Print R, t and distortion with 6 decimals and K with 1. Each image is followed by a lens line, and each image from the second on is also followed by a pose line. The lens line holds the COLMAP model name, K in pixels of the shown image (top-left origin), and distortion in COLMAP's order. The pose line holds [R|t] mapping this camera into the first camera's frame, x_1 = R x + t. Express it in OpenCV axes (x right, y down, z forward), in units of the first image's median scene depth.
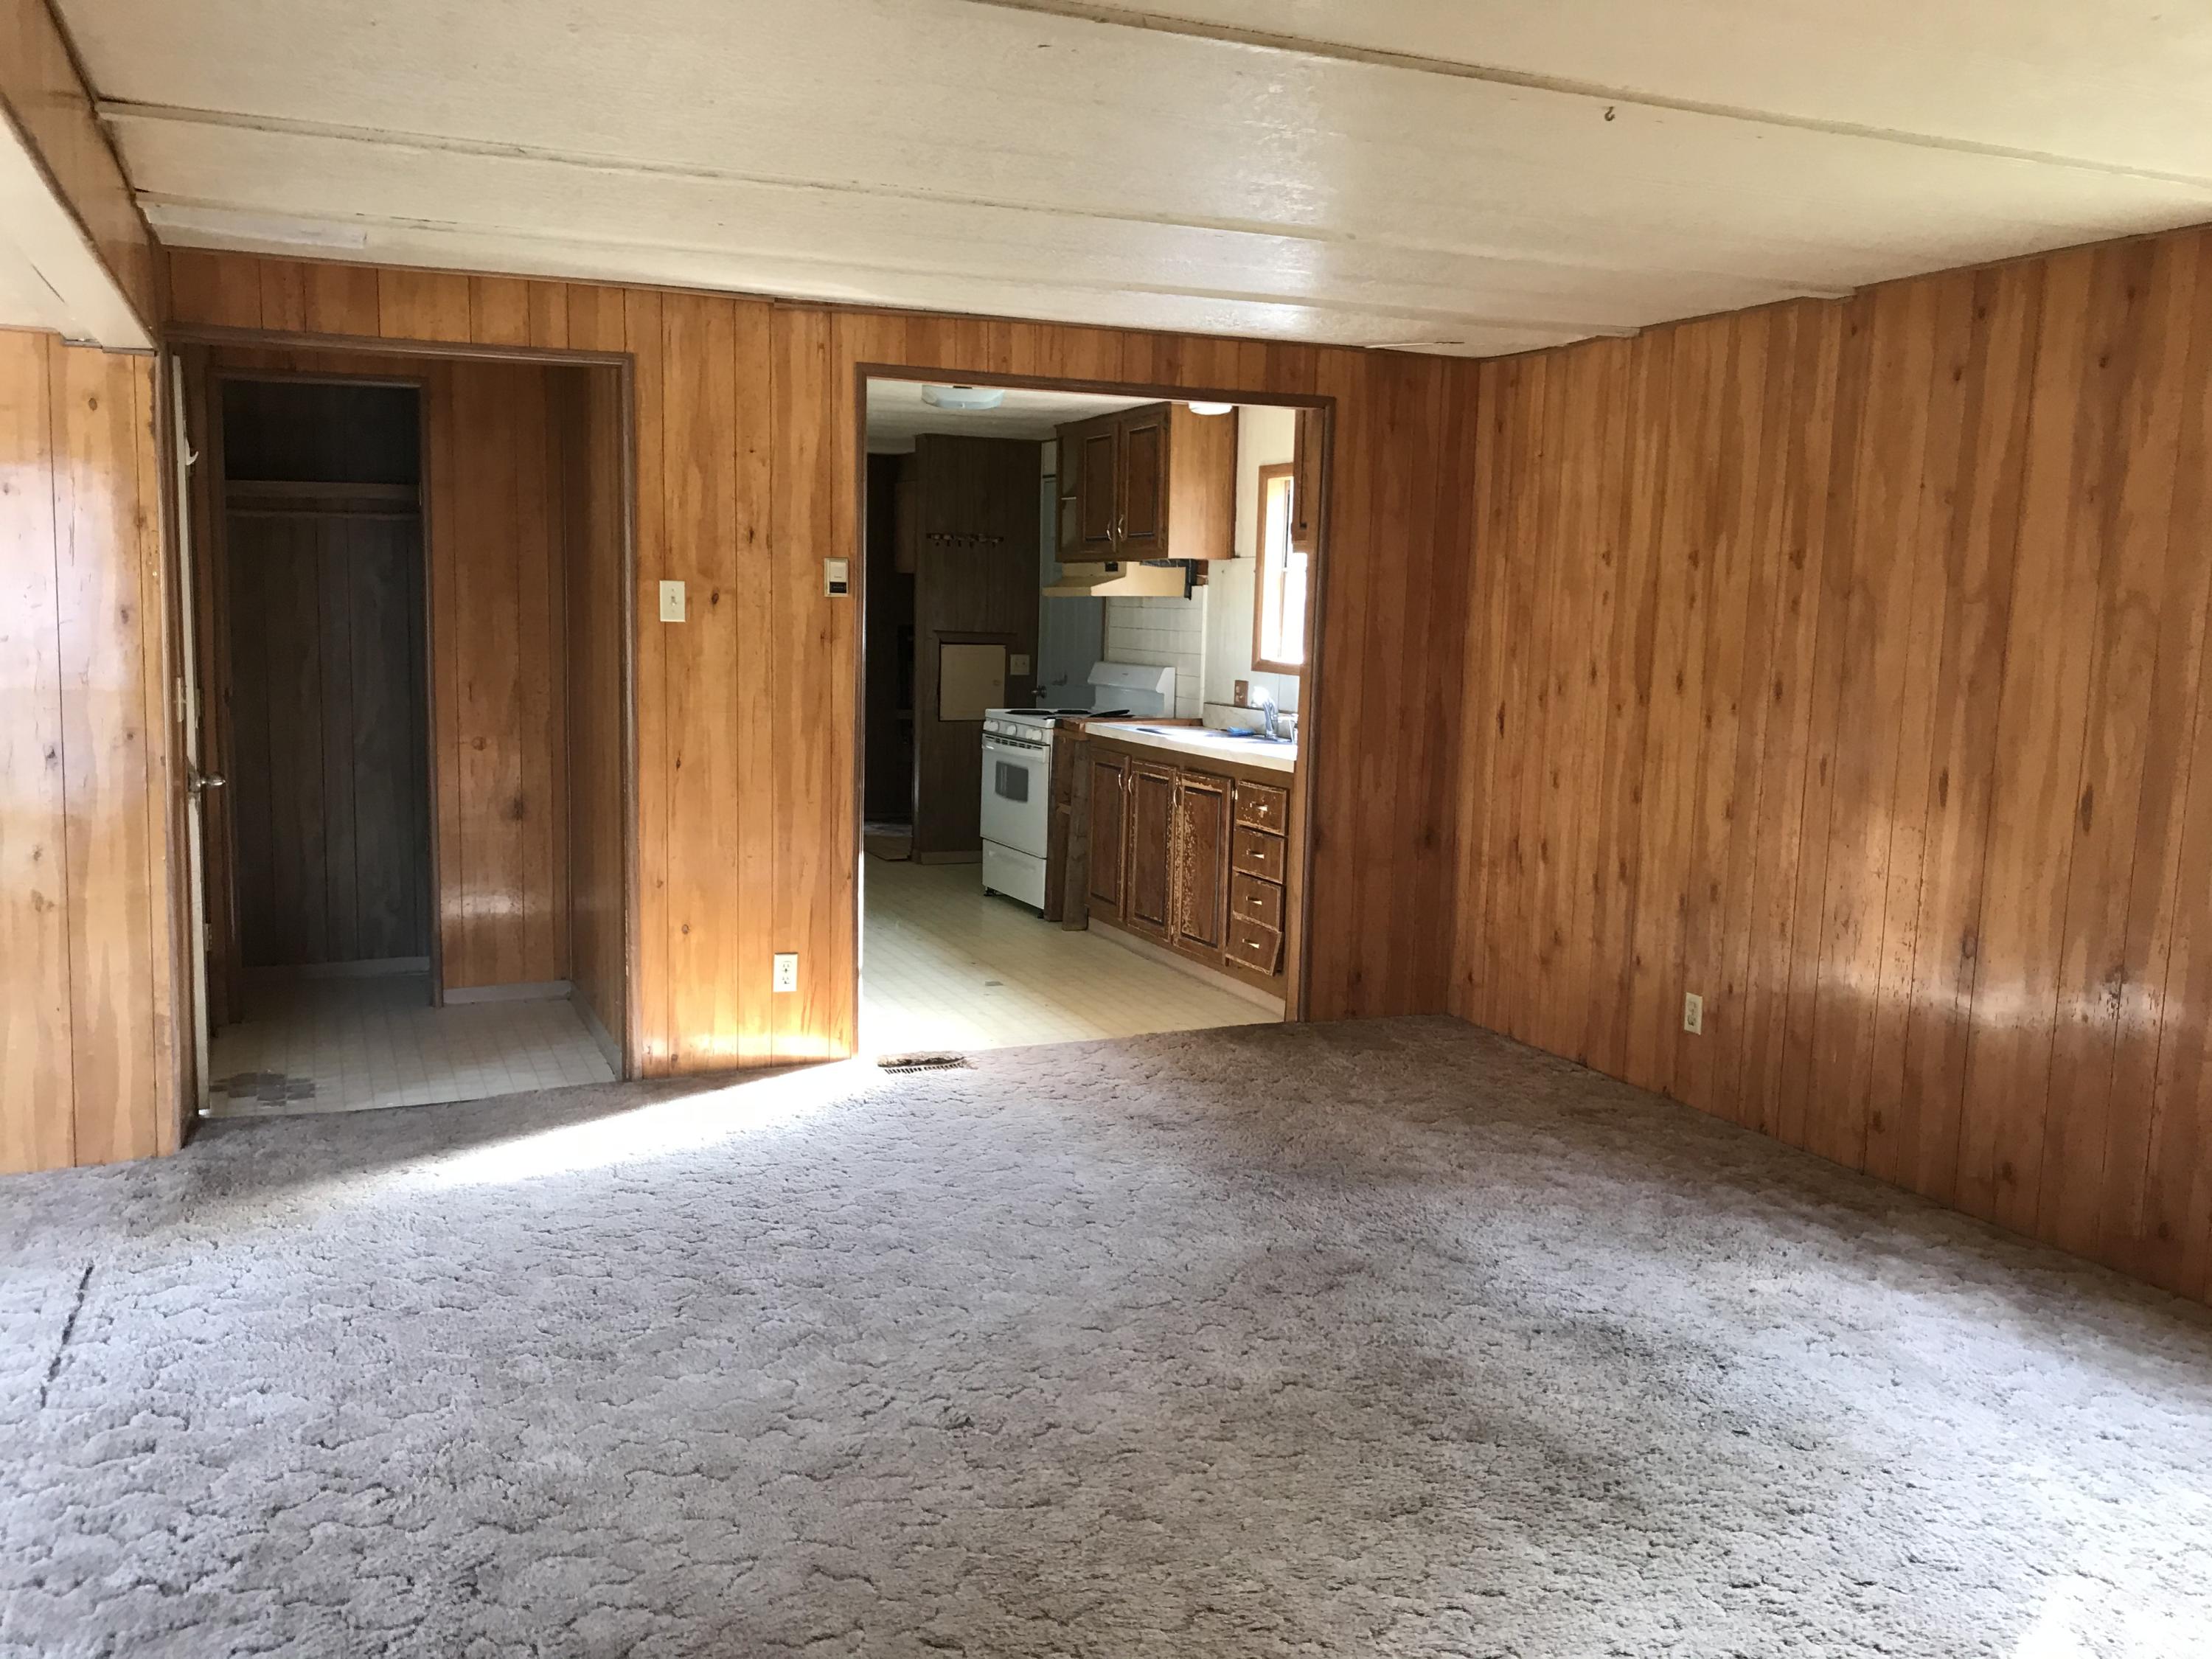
lens RADIAL K [[1860.4, 0, 1071.6], [0, 1860.4, 797.9], [0, 0, 1]] dist [0.061033, -0.142946]
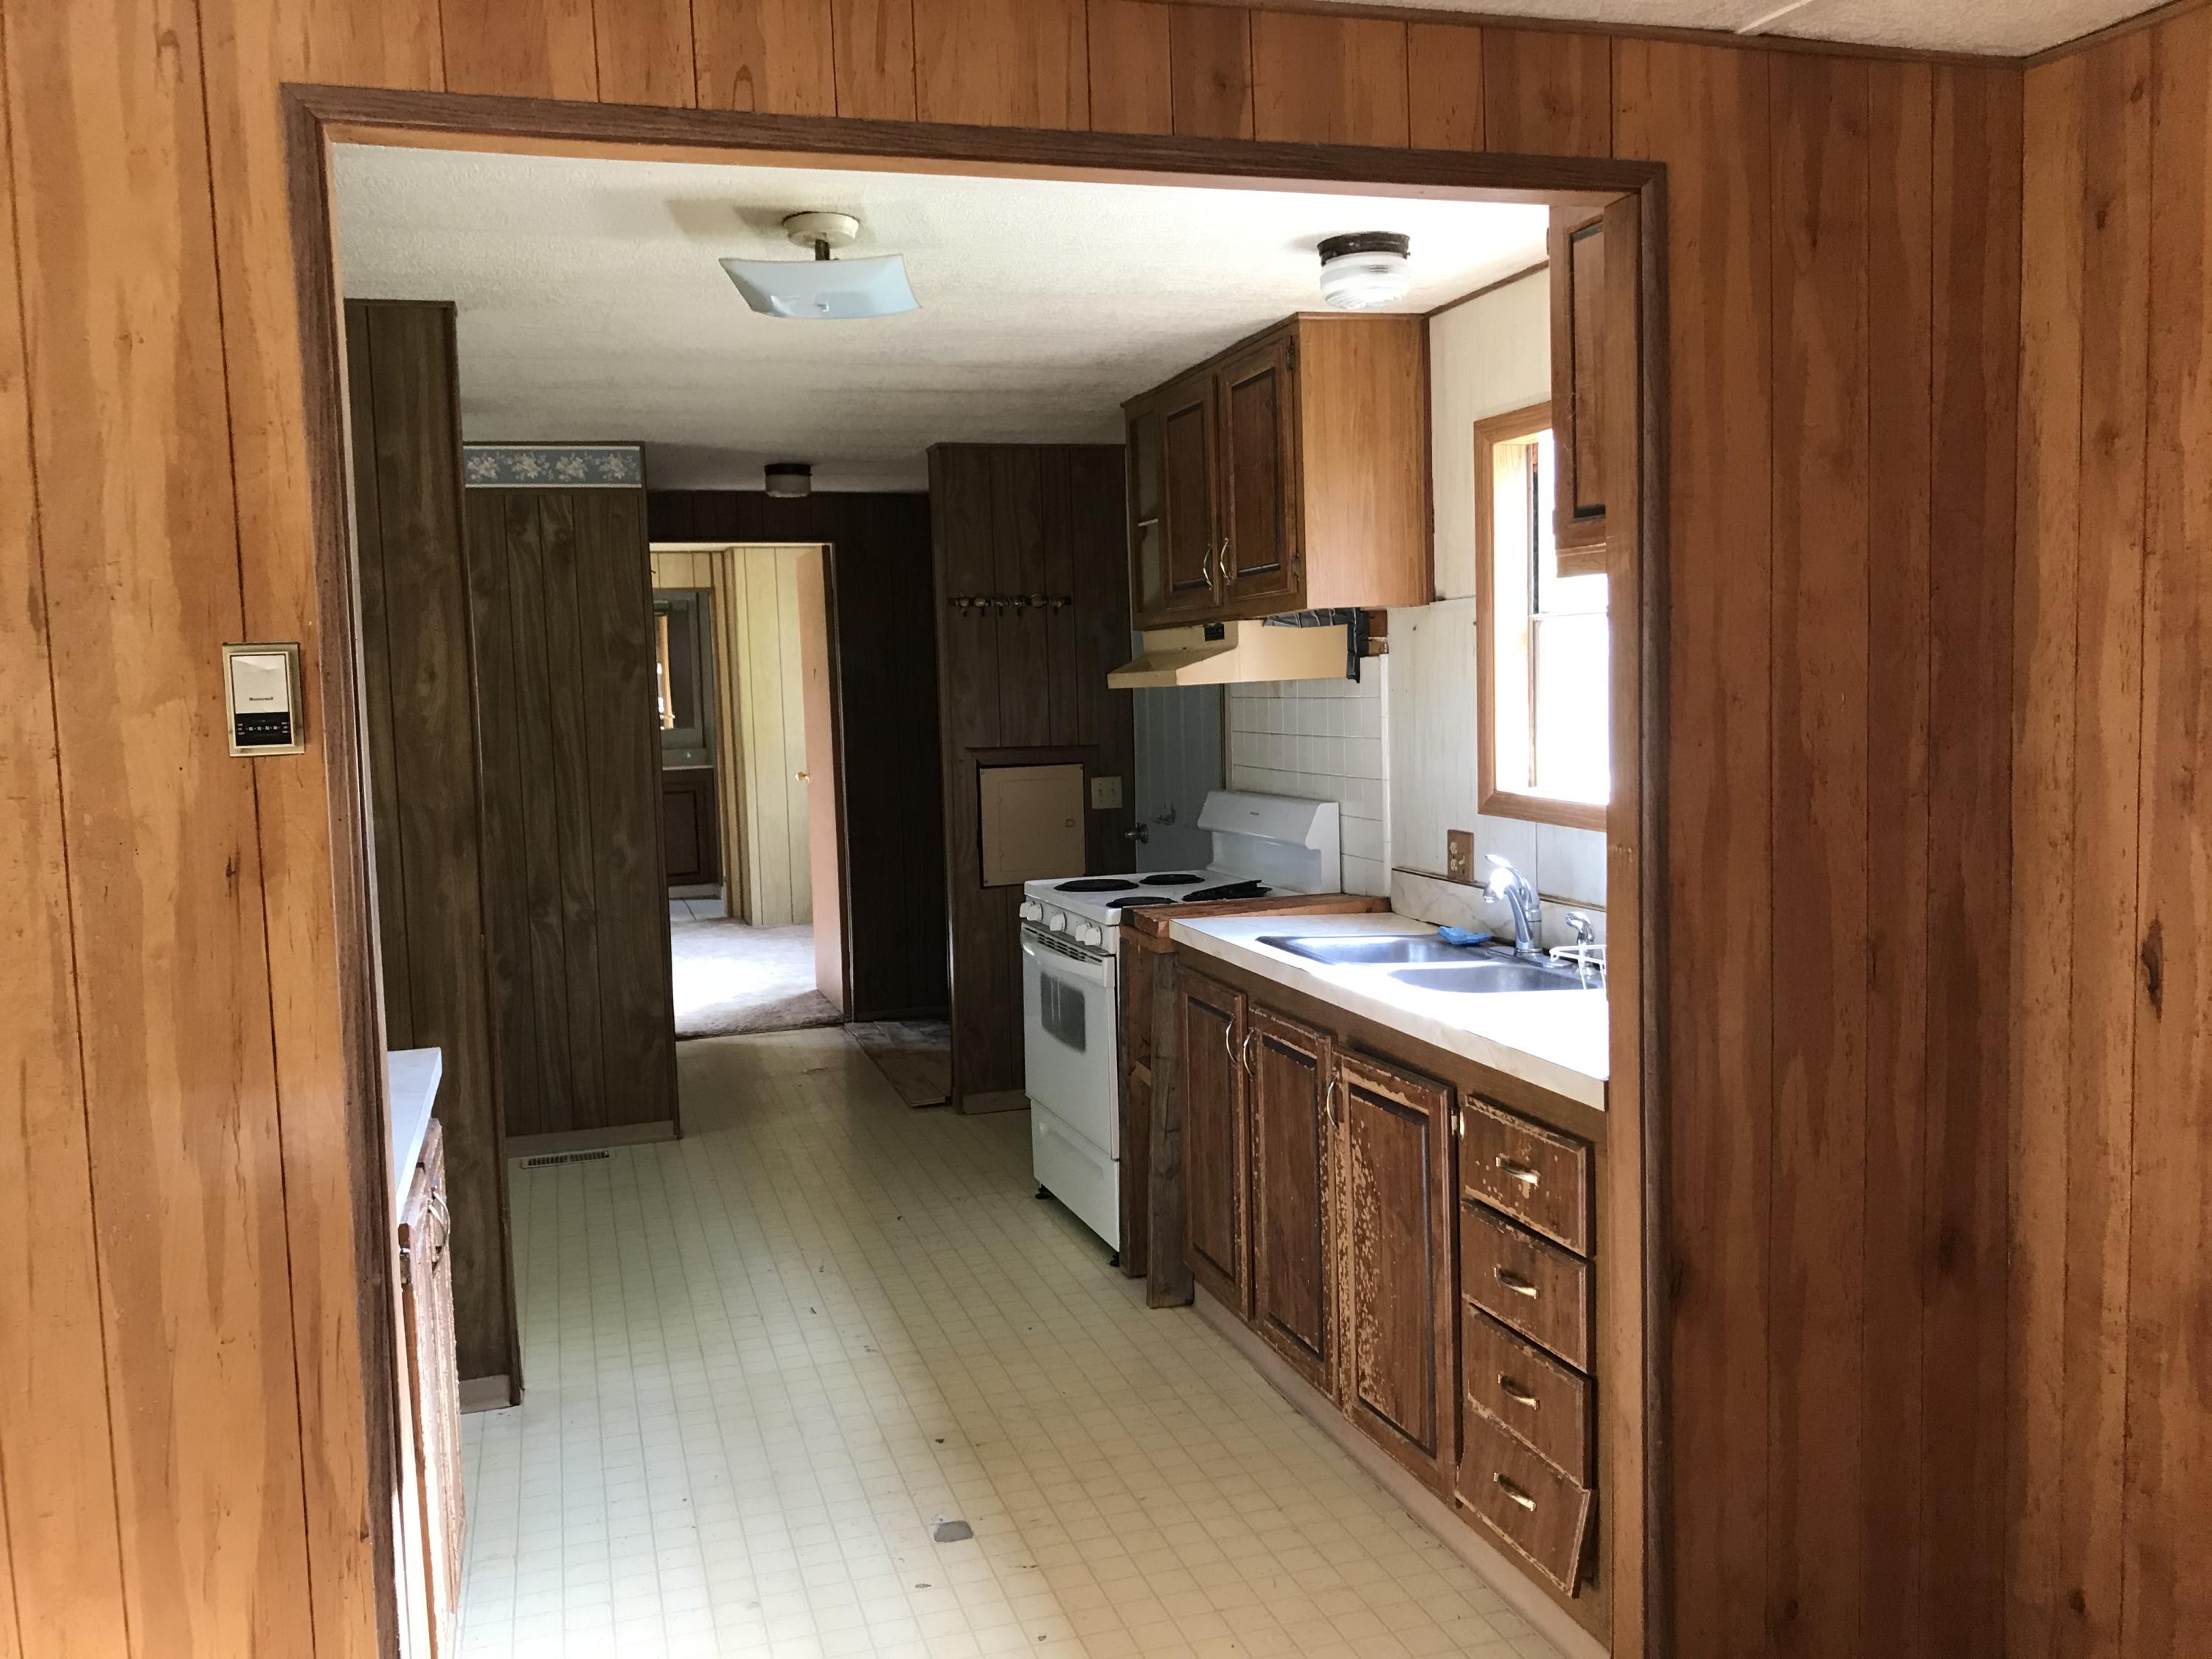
lens RADIAL K [[1860.4, 0, 1071.6], [0, 1860.4, 797.9], [0, 0, 1]] dist [0.061033, -0.142946]
pose [[0.992068, -0.046959, -0.116601, 0.049406], [0.042144, 0.998167, -0.043424, -0.060558], [0.118427, 0.038166, 0.992229, 0.517634]]
